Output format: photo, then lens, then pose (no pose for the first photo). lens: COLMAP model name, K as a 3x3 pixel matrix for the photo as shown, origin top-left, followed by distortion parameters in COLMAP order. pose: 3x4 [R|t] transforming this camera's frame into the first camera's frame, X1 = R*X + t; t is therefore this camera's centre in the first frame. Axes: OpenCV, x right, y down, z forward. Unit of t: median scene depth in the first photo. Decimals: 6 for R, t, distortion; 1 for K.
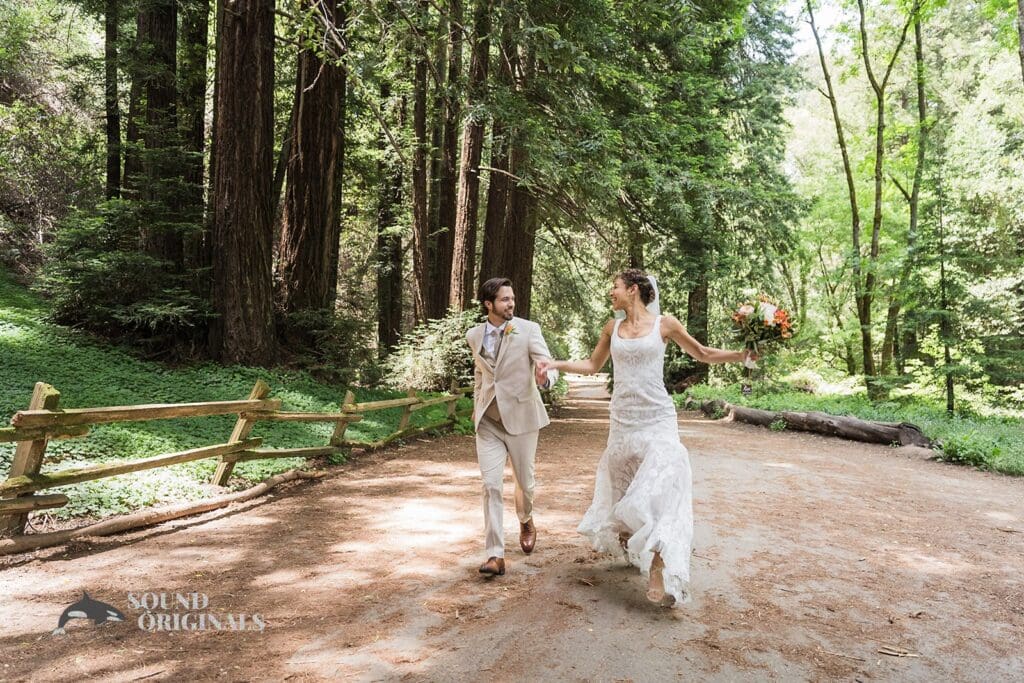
lens RADIAL K [[1540.0, 0, 512.0], [0, 1540.0, 341.5], [0, 0, 1]] dist [-0.154745, 0.313911]
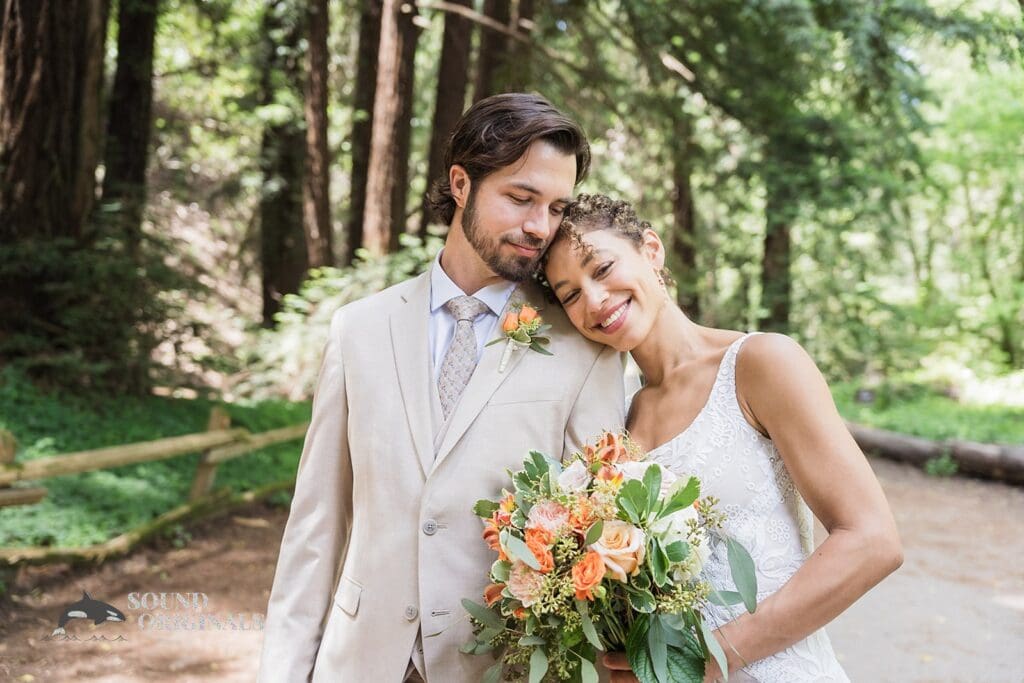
lens RADIAL K [[1540.0, 0, 512.0], [0, 1540.0, 341.5], [0, 0, 1]] dist [-0.154745, 0.313911]
pose [[0.999833, 0.013925, -0.011824, 0.021317], [-0.013700, 0.999726, 0.018961, 0.000065], [0.012084, -0.018796, 0.999750, 0.439329]]
